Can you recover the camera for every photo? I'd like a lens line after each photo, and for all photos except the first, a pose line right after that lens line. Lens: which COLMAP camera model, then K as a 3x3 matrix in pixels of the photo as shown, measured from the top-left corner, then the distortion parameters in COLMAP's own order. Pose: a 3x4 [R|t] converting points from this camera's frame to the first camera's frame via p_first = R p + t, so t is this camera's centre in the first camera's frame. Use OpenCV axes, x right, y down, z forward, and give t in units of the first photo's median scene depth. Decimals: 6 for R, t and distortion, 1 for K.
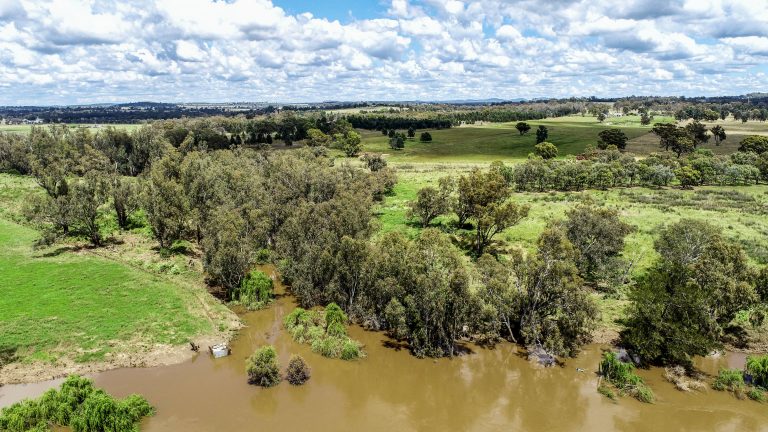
lens RADIAL K [[513.3, 0, 385.0], [0, 513.3, 216.5], [0, 0, 1]] dist [-0.003268, -0.001919]
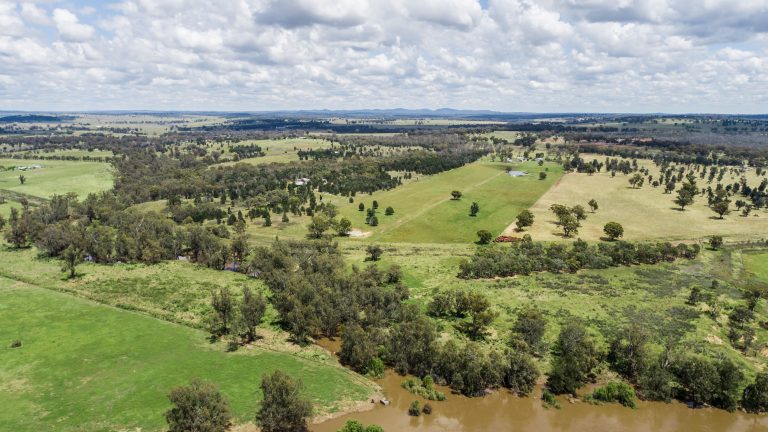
lens RADIAL K [[513.3, 0, 383.1], [0, 513.3, 215.7], [0, 0, 1]] dist [-0.003268, -0.001919]
pose [[0.984950, -0.023789, 0.171196, -0.698284], [0.026531, 0.999554, -0.013744, -0.532346], [-0.170793, 0.018079, 0.985141, -1.256893]]
